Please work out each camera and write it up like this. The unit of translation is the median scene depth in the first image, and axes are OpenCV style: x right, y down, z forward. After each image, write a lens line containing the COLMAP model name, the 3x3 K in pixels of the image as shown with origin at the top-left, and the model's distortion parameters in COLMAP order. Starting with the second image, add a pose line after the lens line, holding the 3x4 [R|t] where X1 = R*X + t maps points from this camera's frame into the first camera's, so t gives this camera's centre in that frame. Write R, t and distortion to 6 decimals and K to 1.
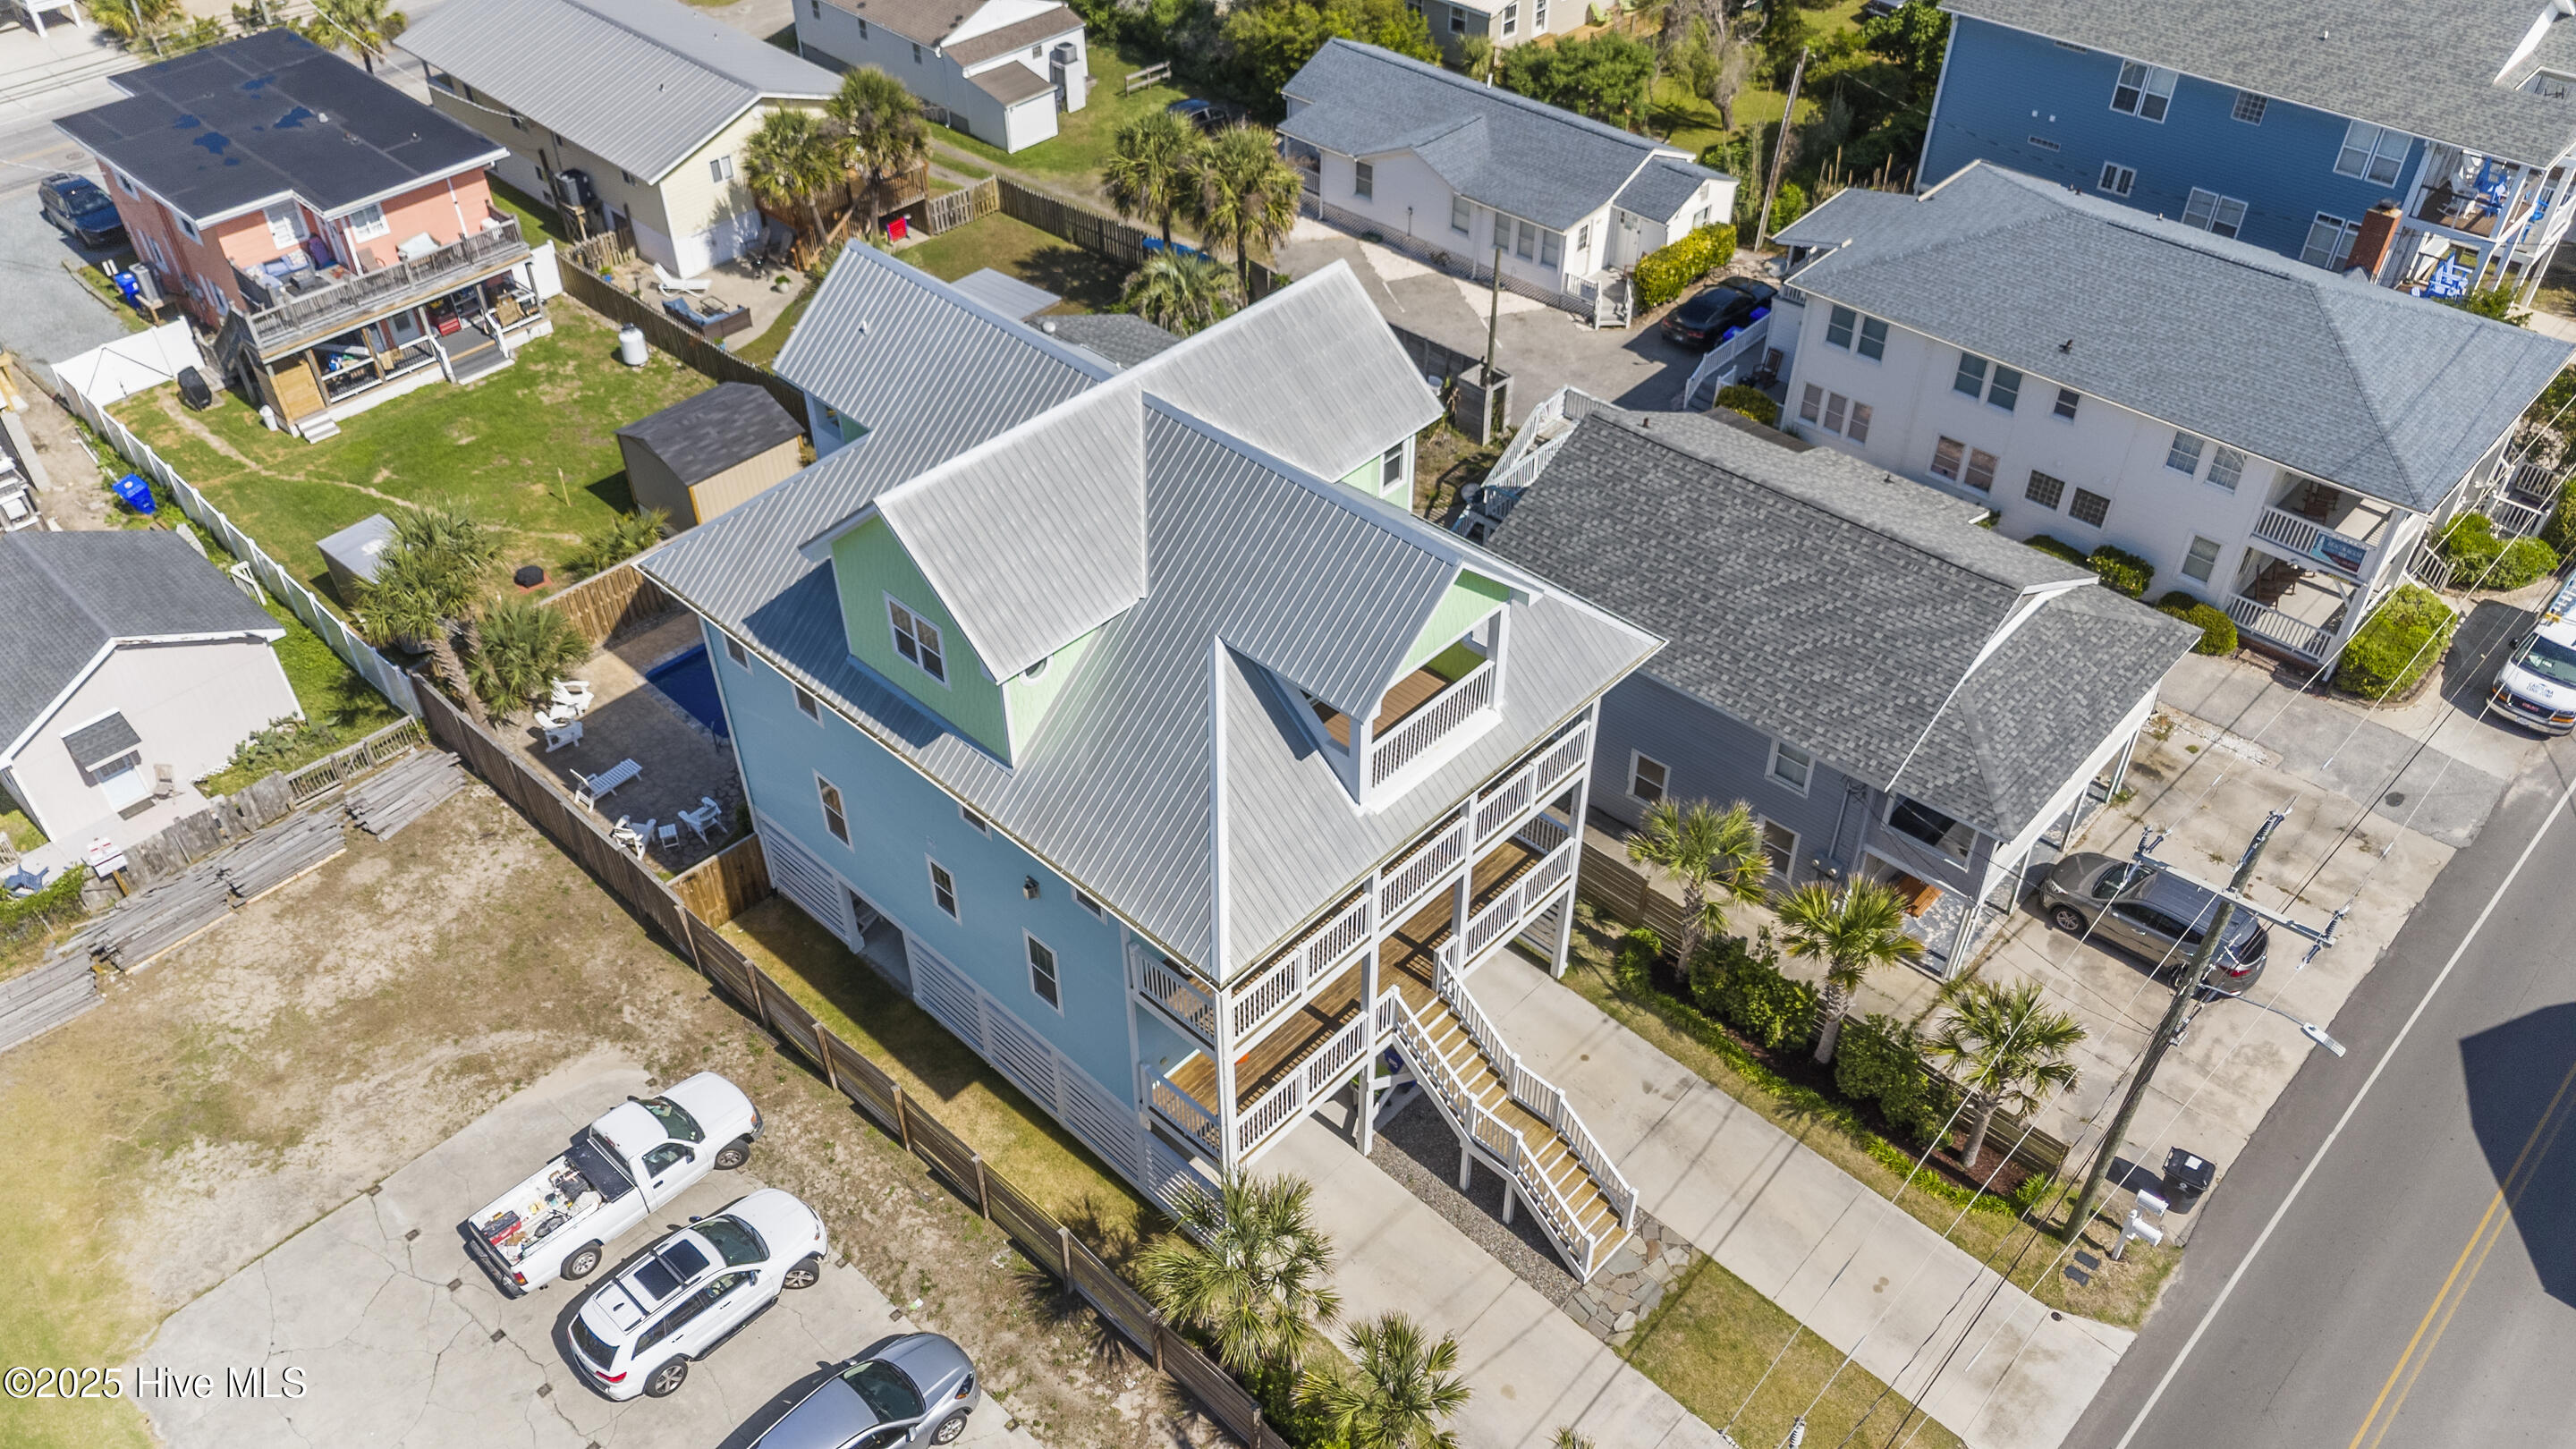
lens RADIAL K [[1888.7, 0, 1281.1], [0, 1888.7, 693.4], [0, 0, 1]] dist [0.103295, -0.111451]
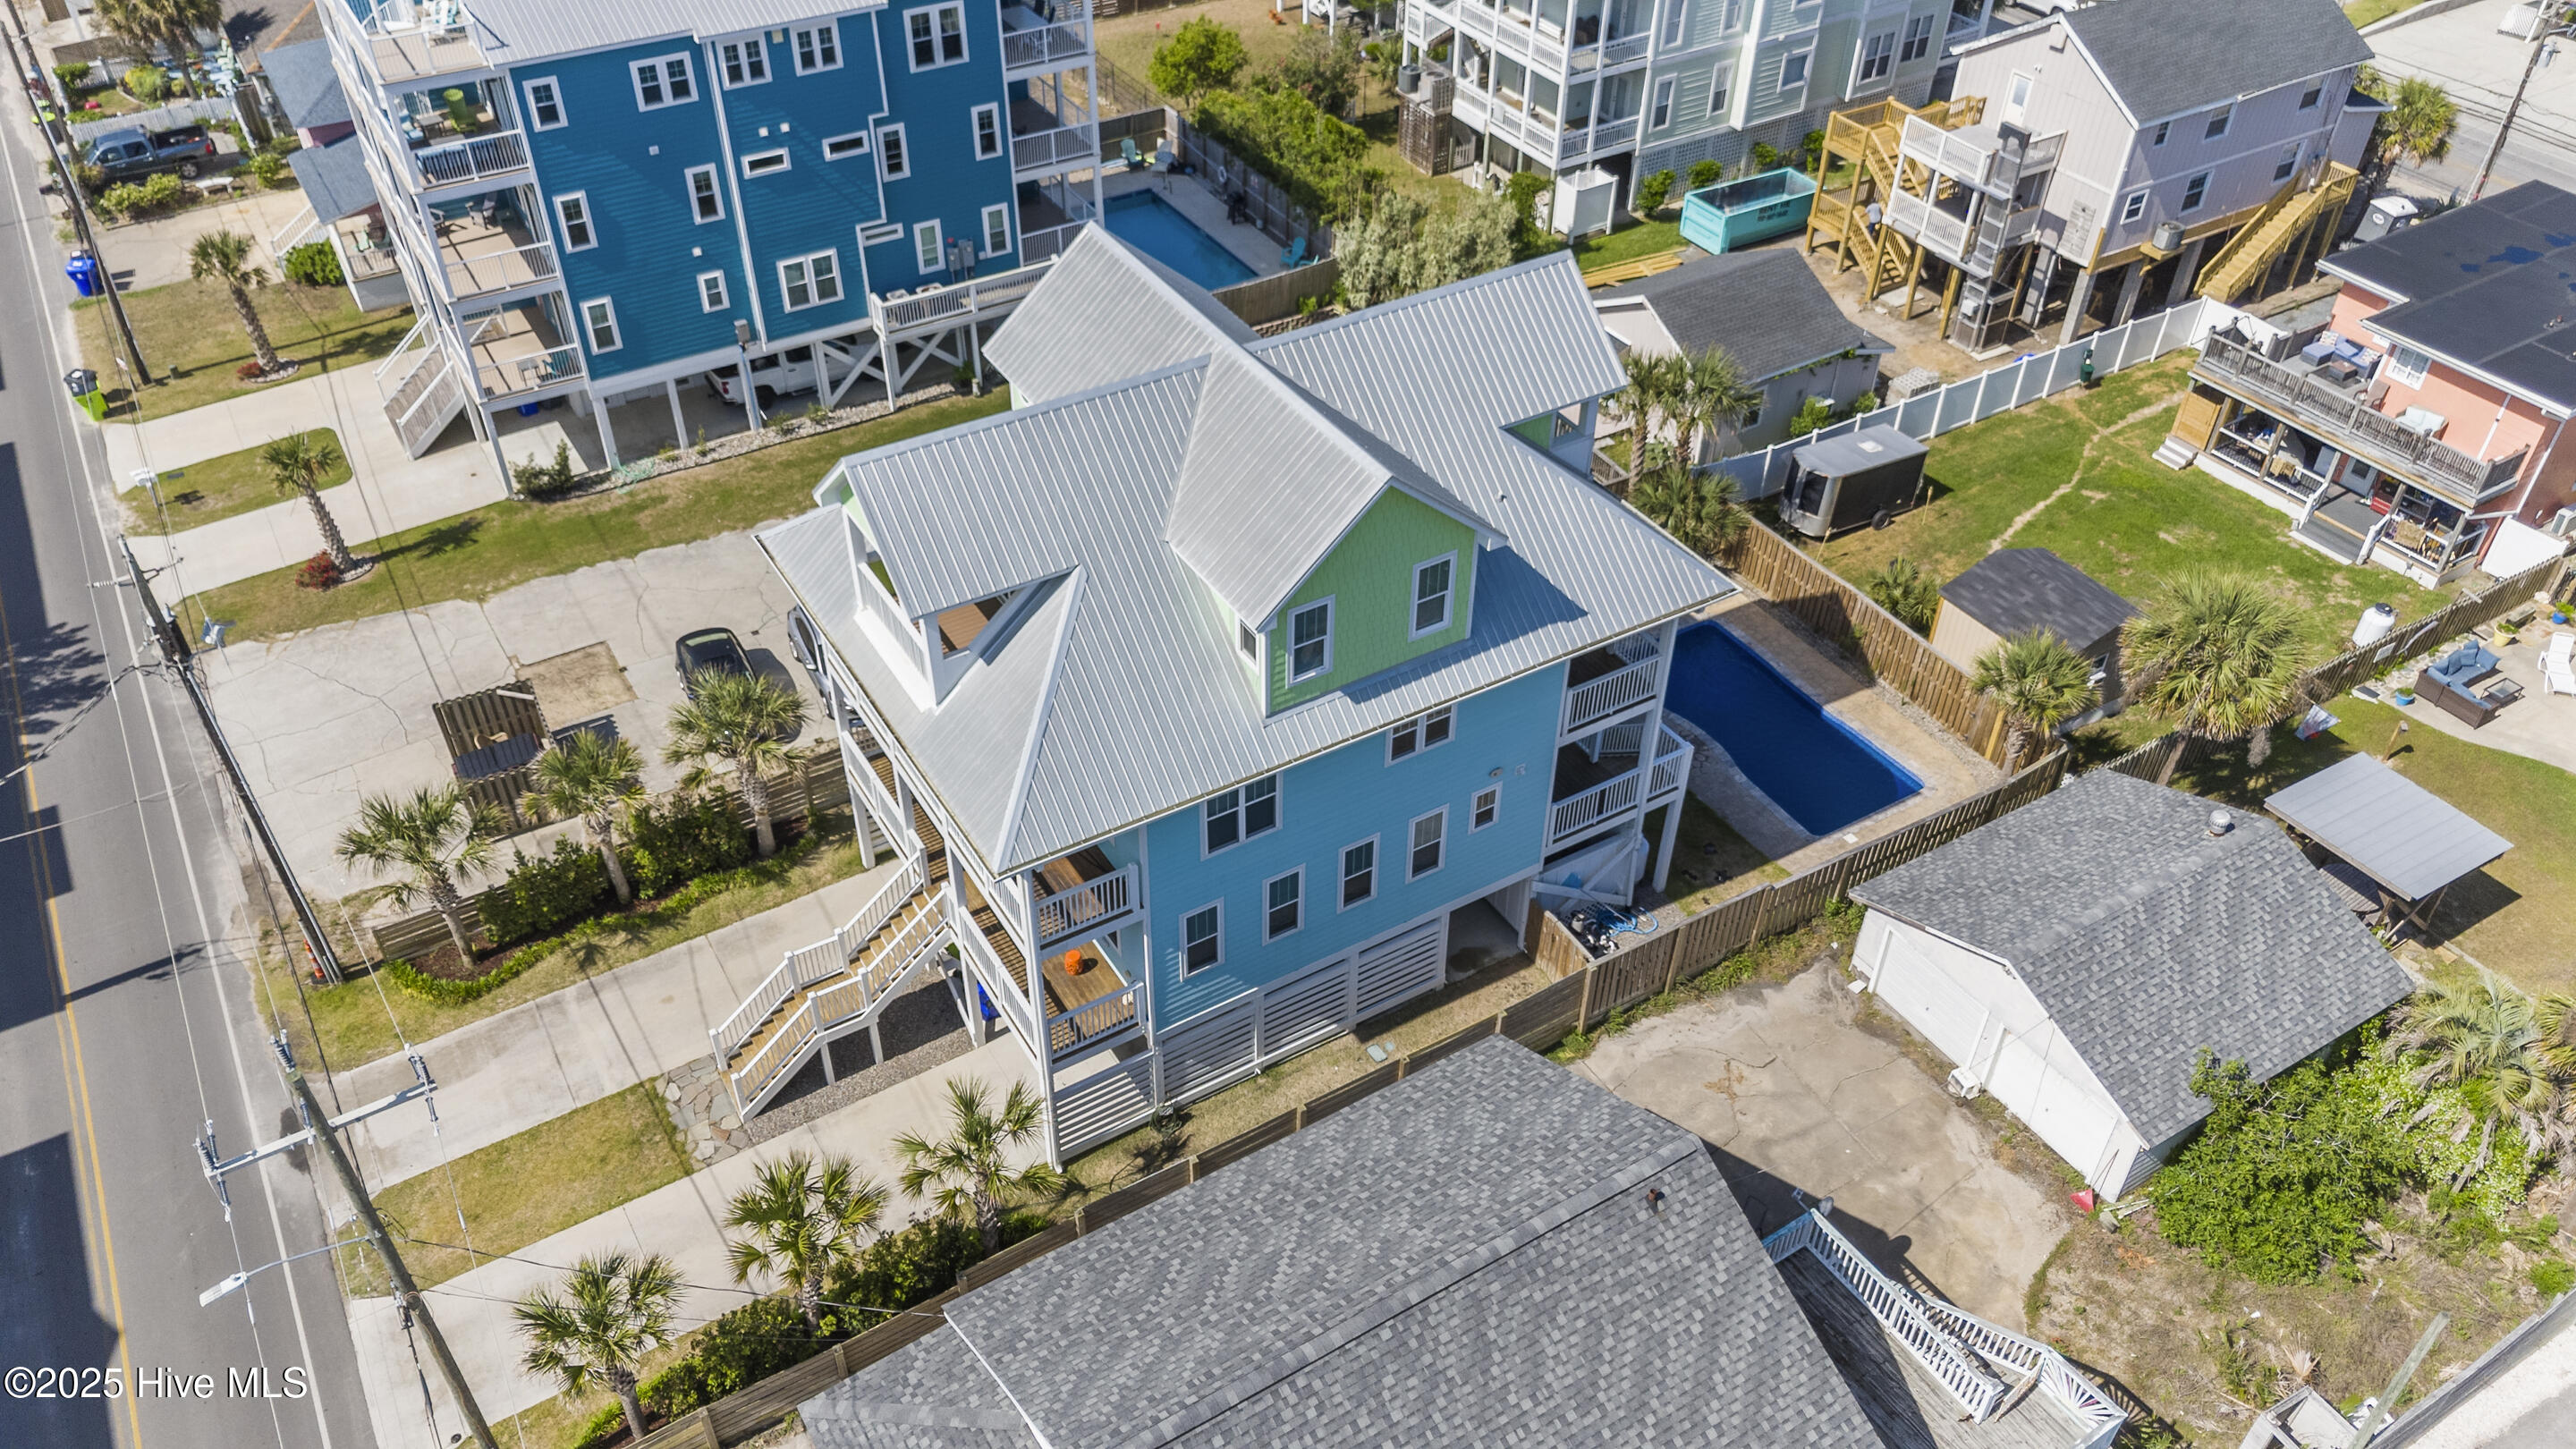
lens RADIAL K [[1984.9, 0, 1266.9], [0, 1984.9, 626.0], [0, 0, 1]] dist [0.049731, -0.002072]
pose [[-0.273043, 0.587504, -0.761765, 0.461036], [-0.621034, 0.497096, 0.605981, -0.422450], [0.734687, 0.638541, 0.229131, 0.465872]]
